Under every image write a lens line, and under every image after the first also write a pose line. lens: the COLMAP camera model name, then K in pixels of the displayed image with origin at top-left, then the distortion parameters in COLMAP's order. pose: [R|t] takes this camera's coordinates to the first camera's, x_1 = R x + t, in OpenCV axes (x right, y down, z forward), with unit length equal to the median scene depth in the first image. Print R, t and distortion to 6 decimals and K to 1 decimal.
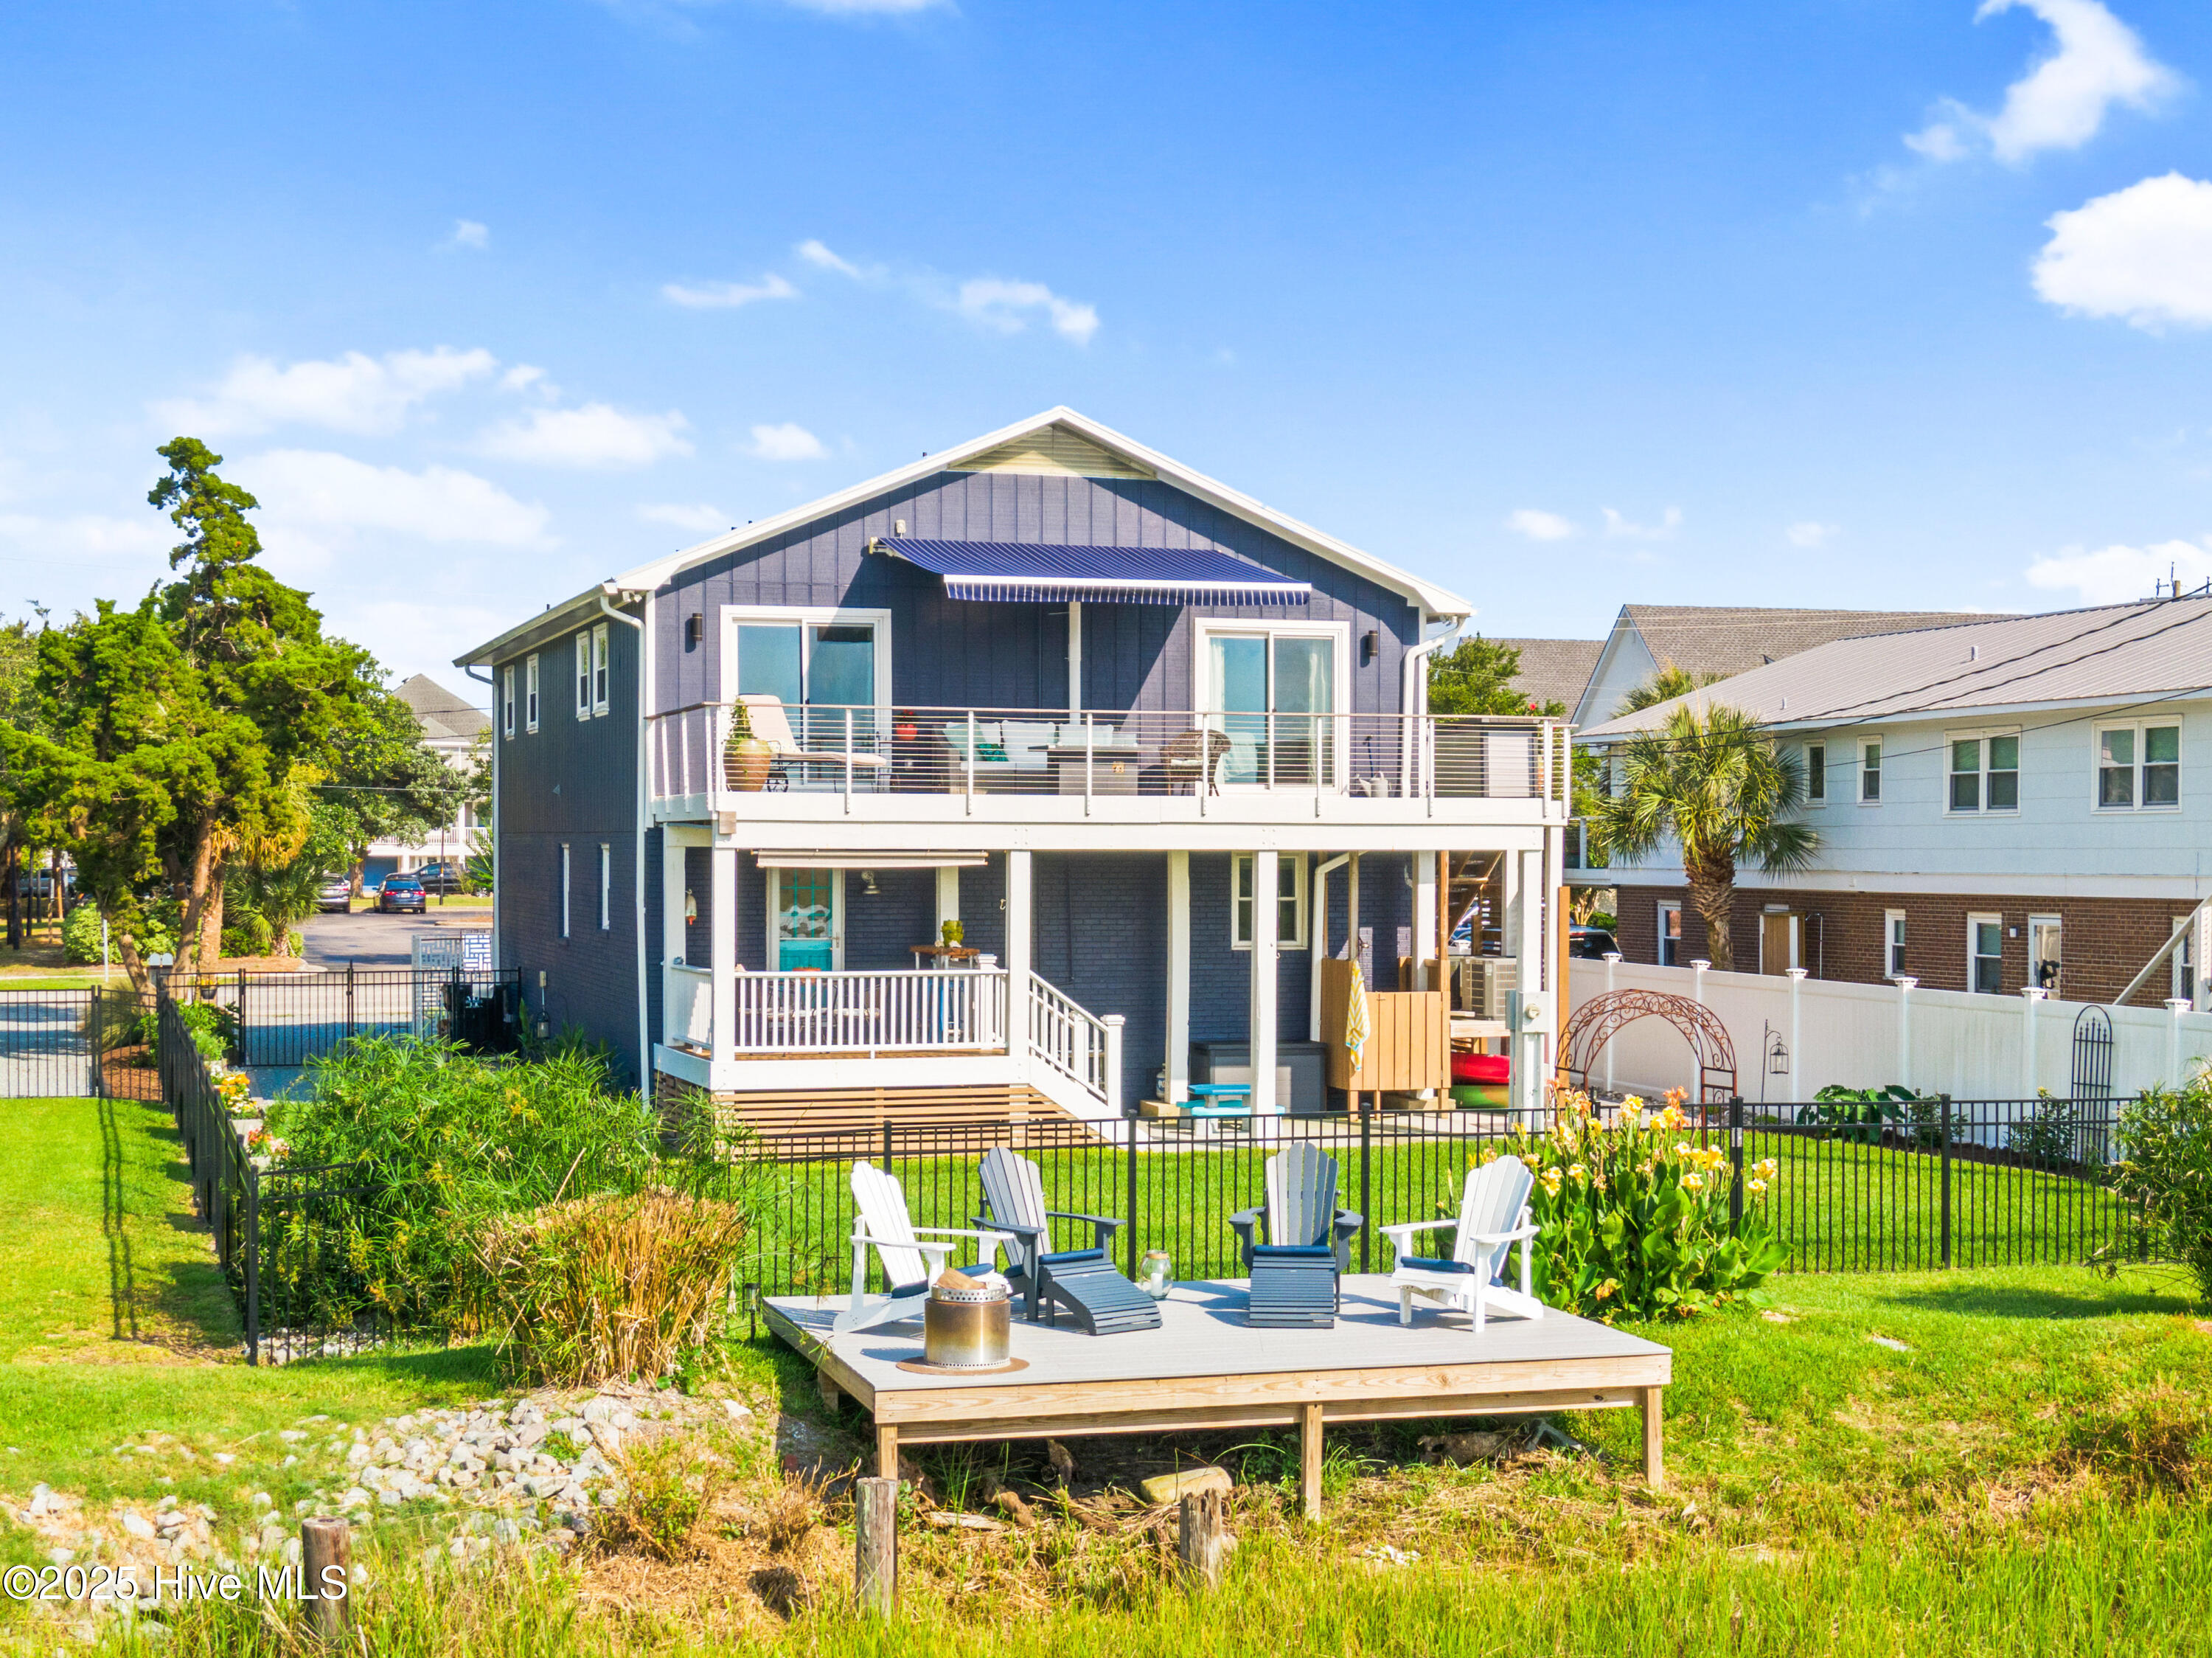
lens RADIAL K [[3186.4, 0, 1177.4], [0, 3186.4, 877.8], [0, 0, 1]] dist [0.021519, 0.000000]
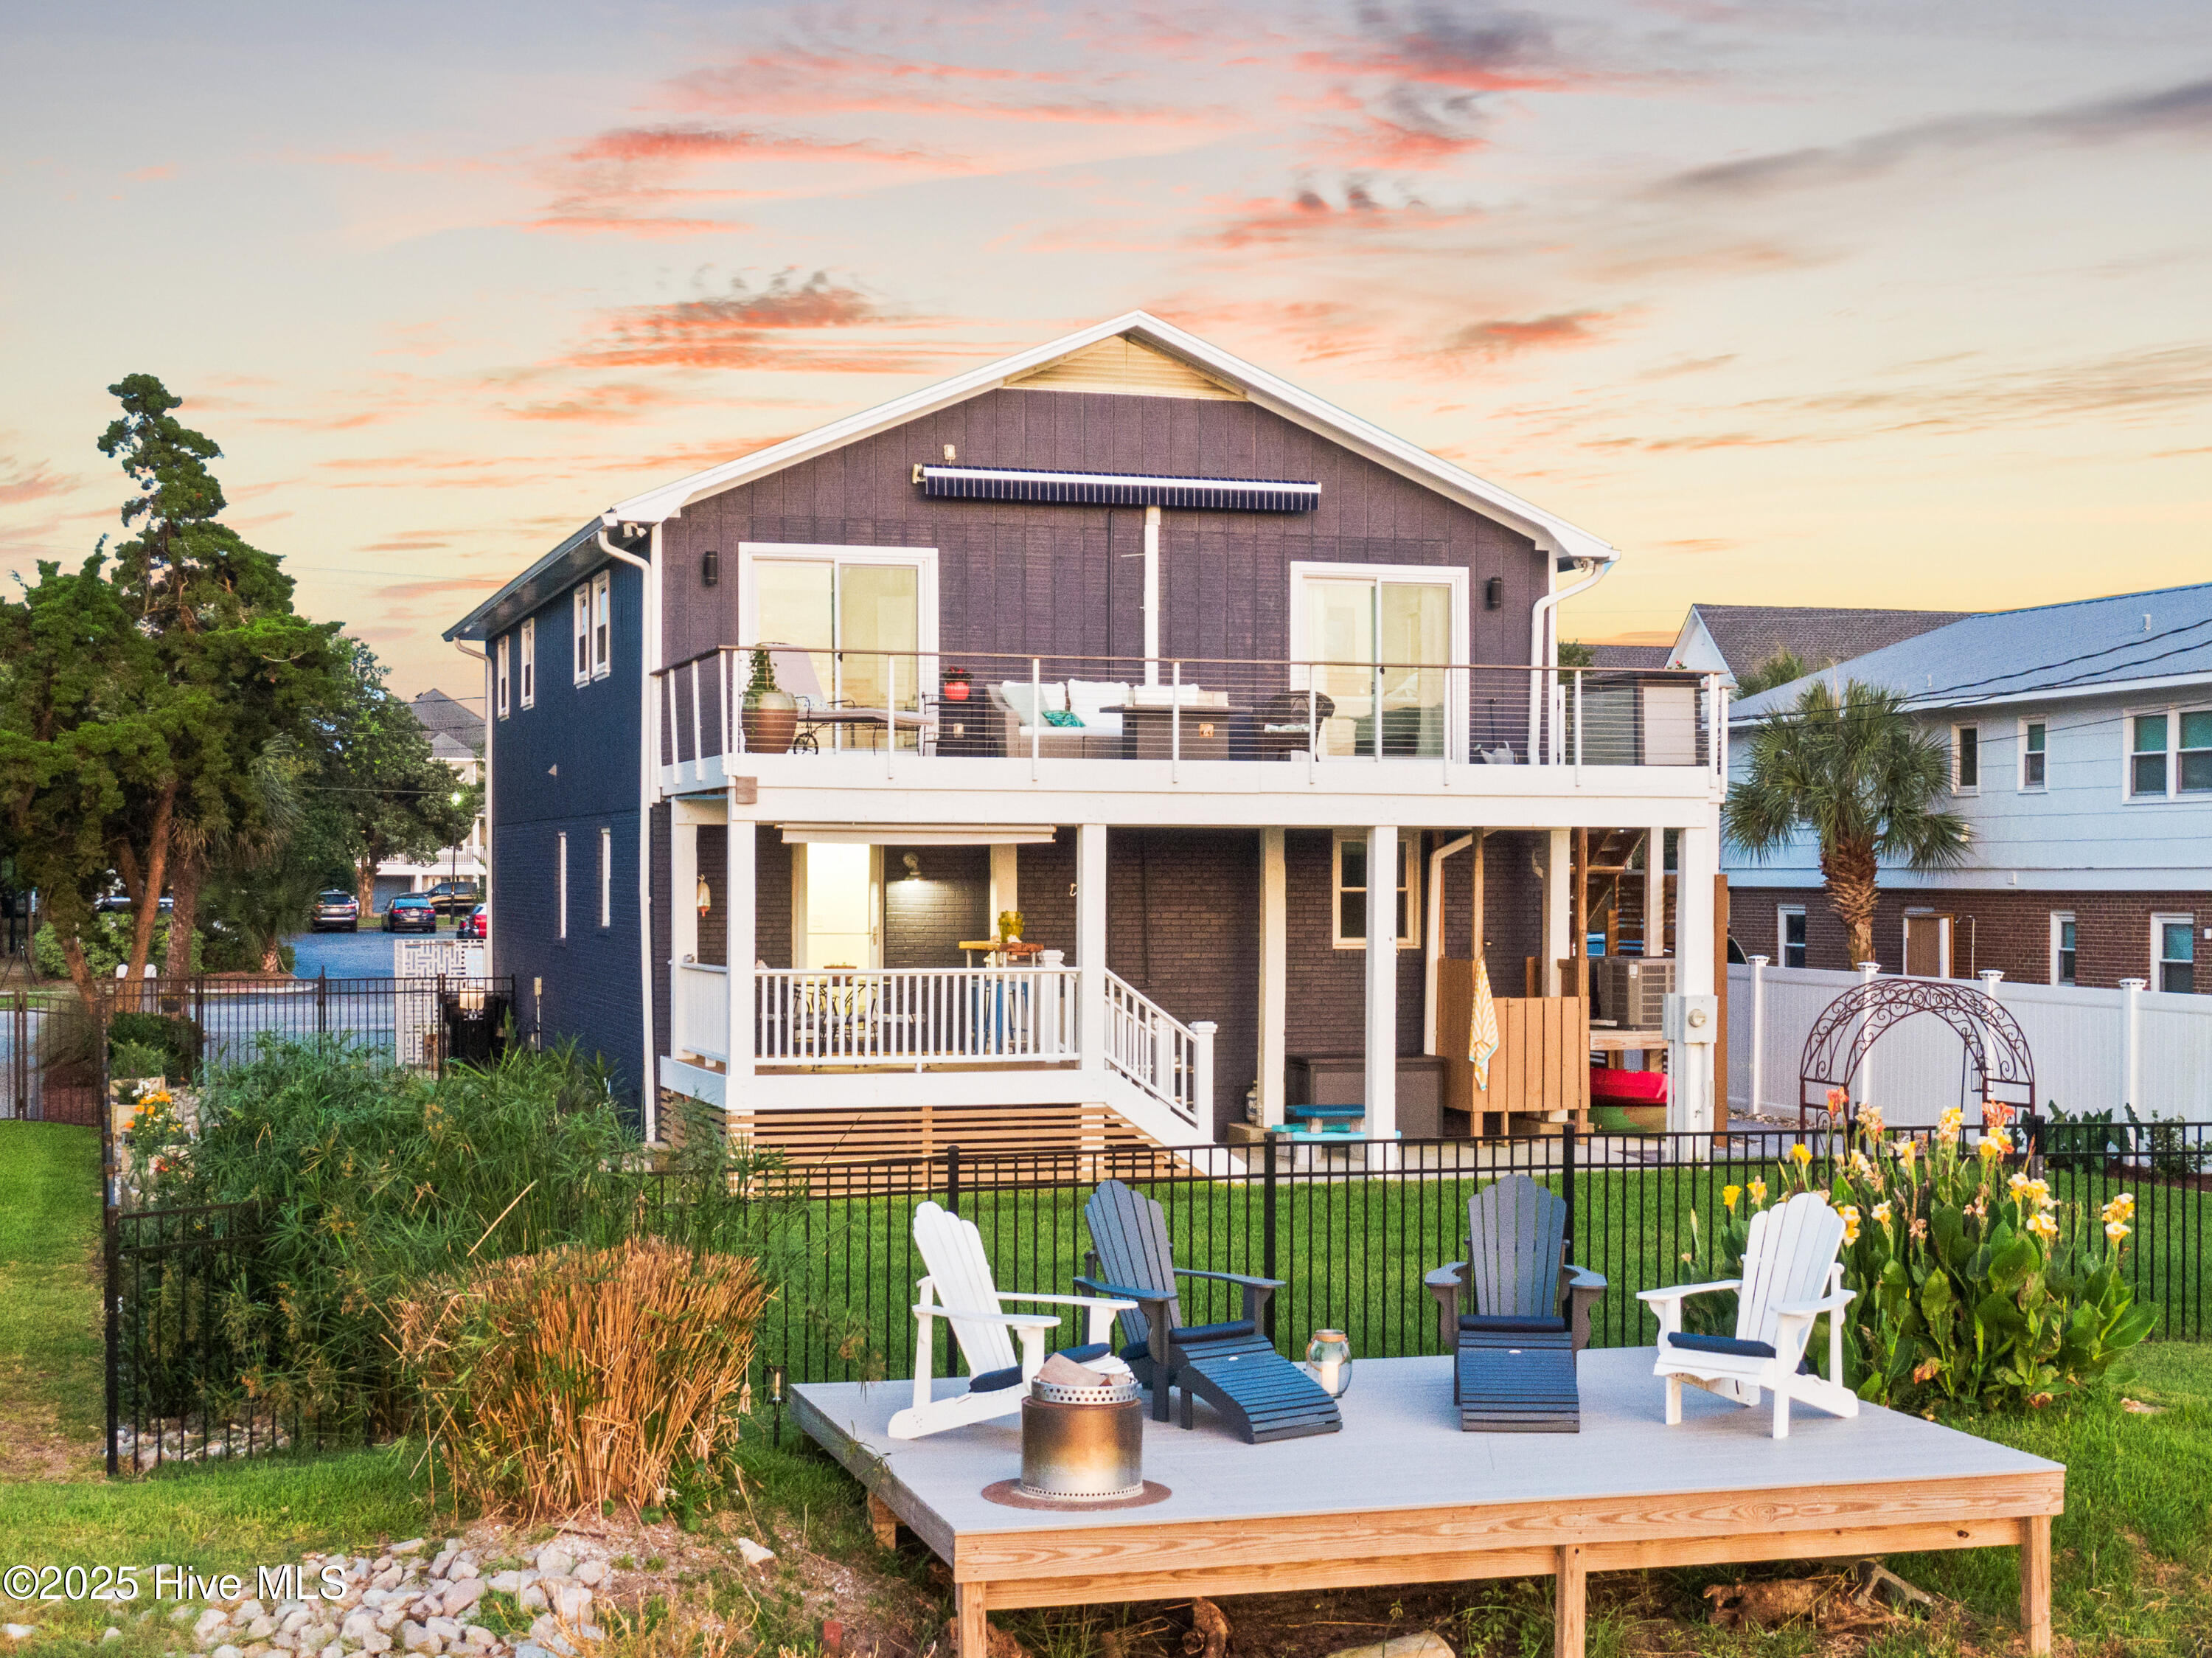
lens RADIAL K [[3186.4, 0, 1175.3], [0, 3186.4, 873.3], [0, 0, 1]] dist [0.021519, 0.000000]
pose [[0.999971, -0.000455, -0.007586, -0.019707], [0.000378, 0.999948, -0.010172, 0.011603], [0.007590, 0.010169, 0.999919, 0.145941]]
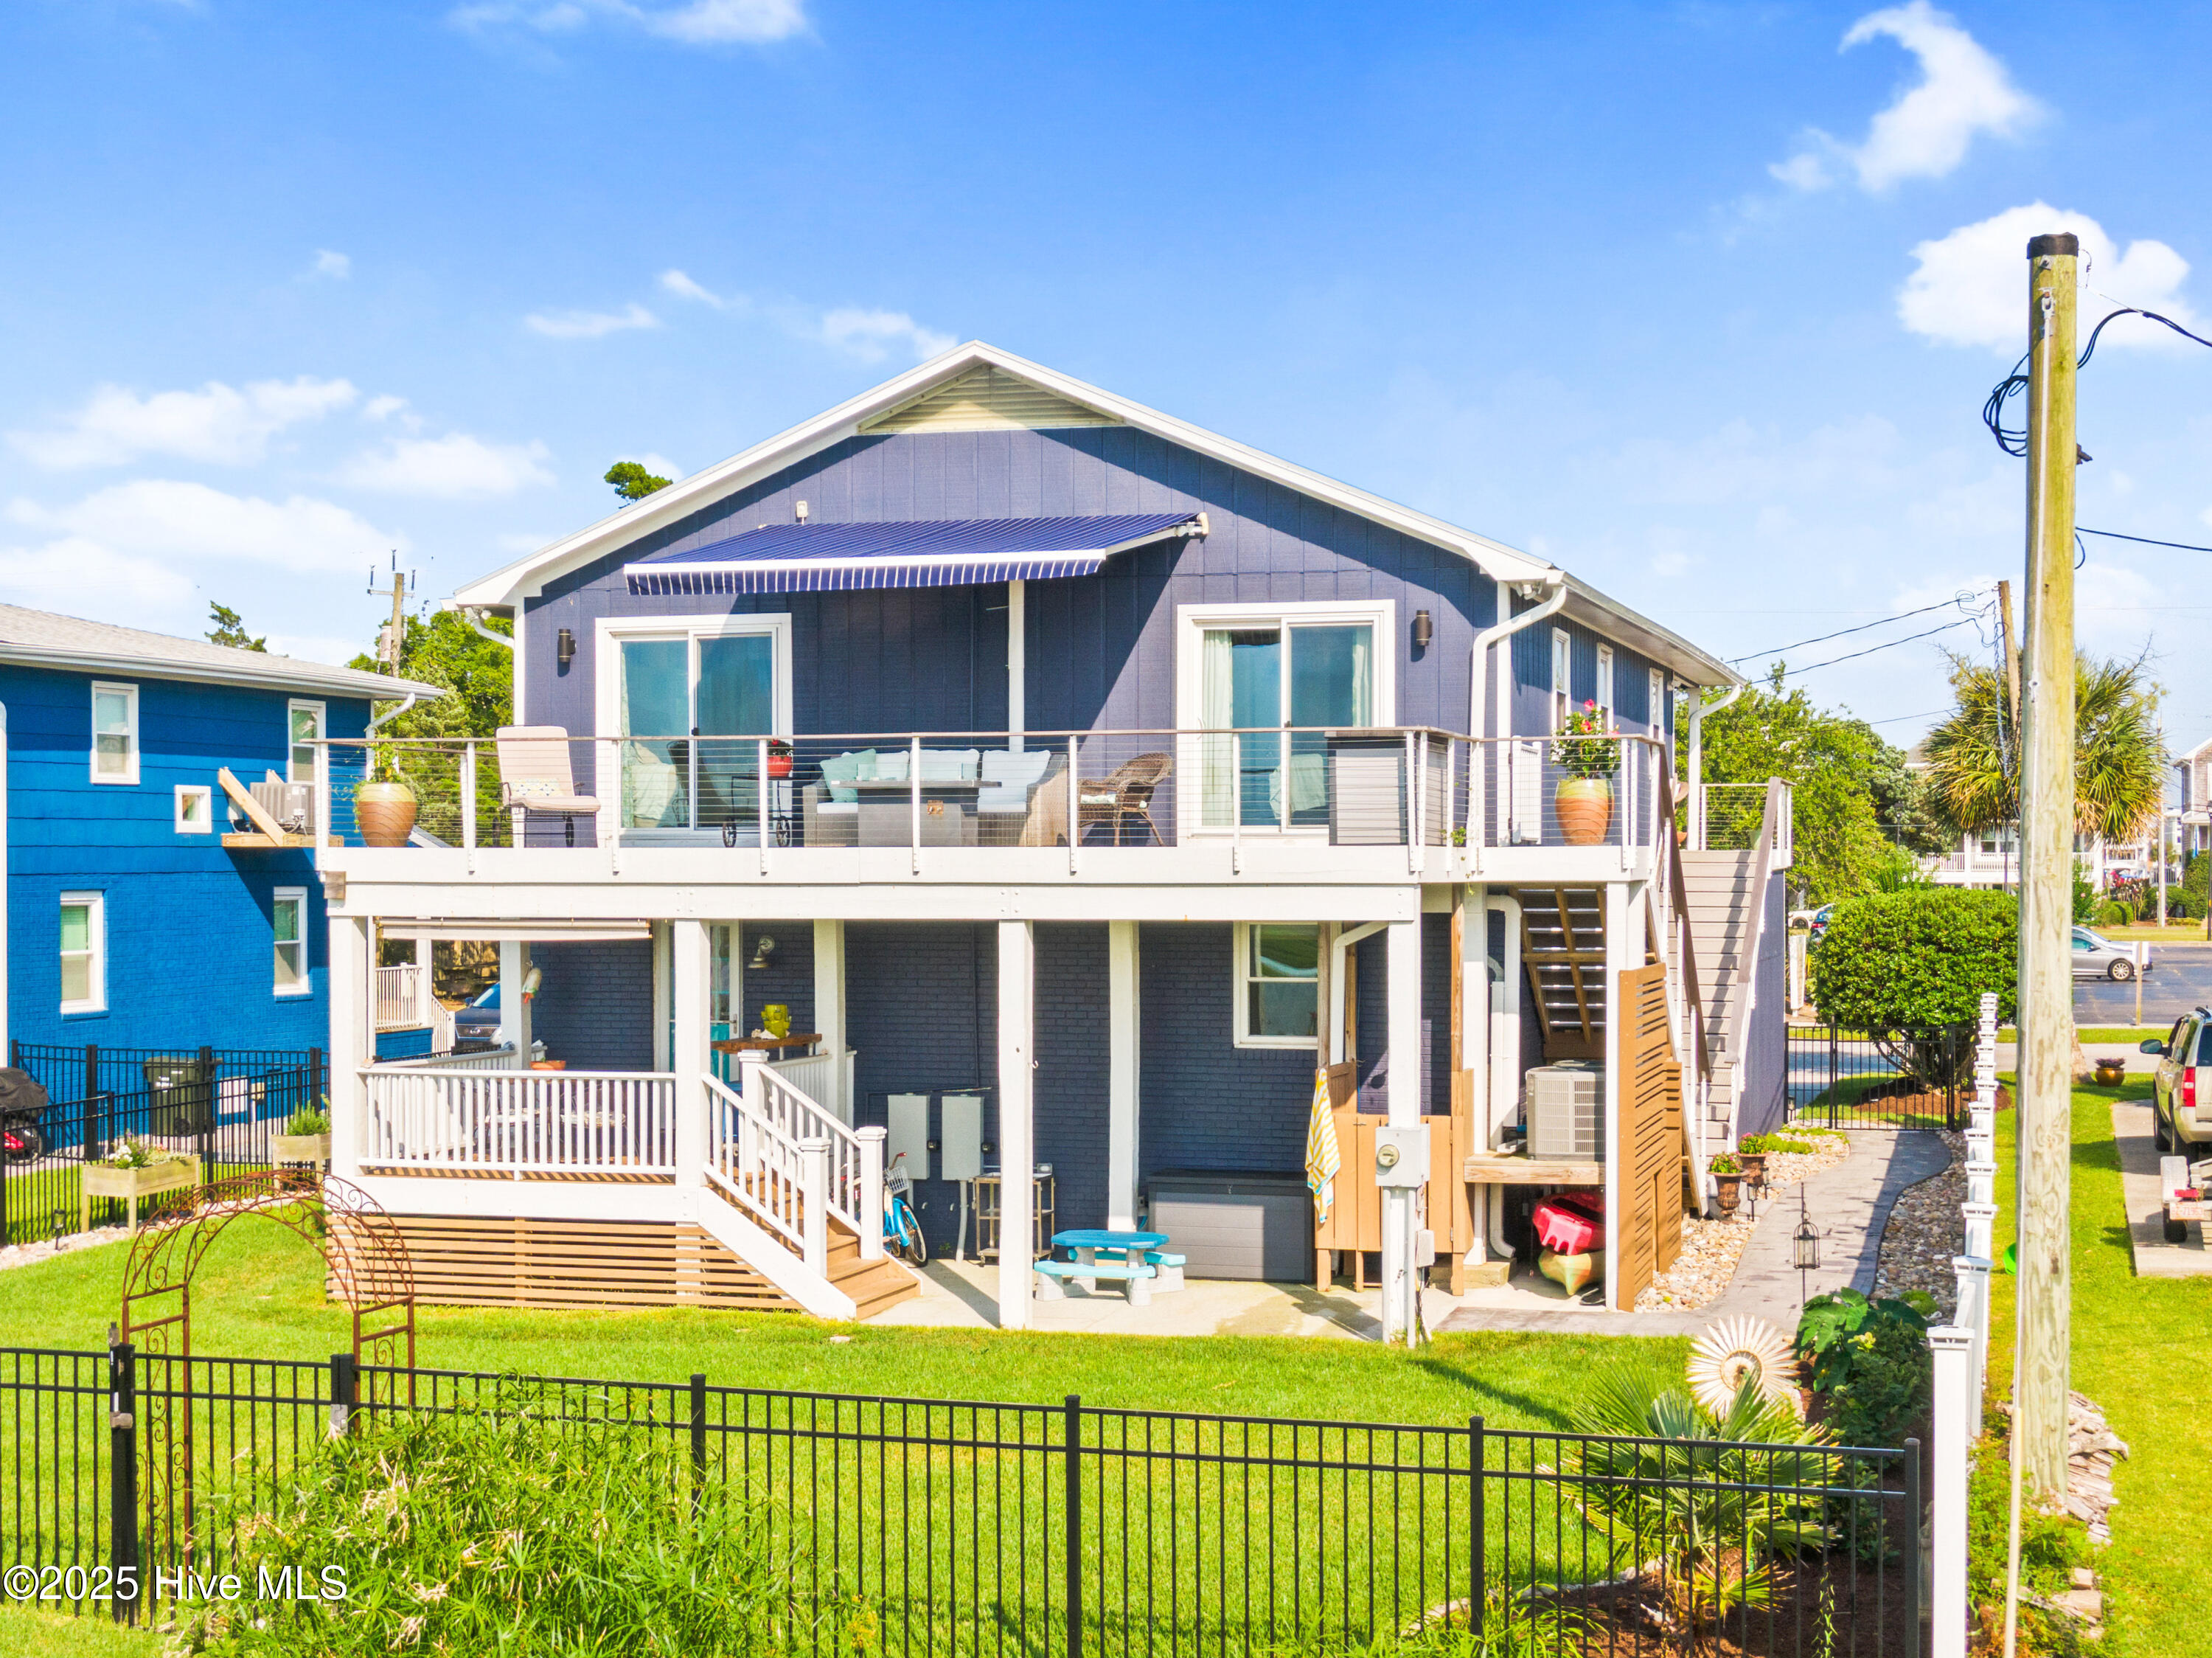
lens RADIAL K [[3186.4, 0, 1166.0], [0, 3186.4, 895.8], [0, 0, 1]] dist [0.021519, 0.000000]
pose [[0.827323, 0.002496, -0.561721, 0.439138], [-0.002645, 0.999996, 0.000548, -0.013807], [0.561721, 0.001032, 0.827326, 0.389147]]
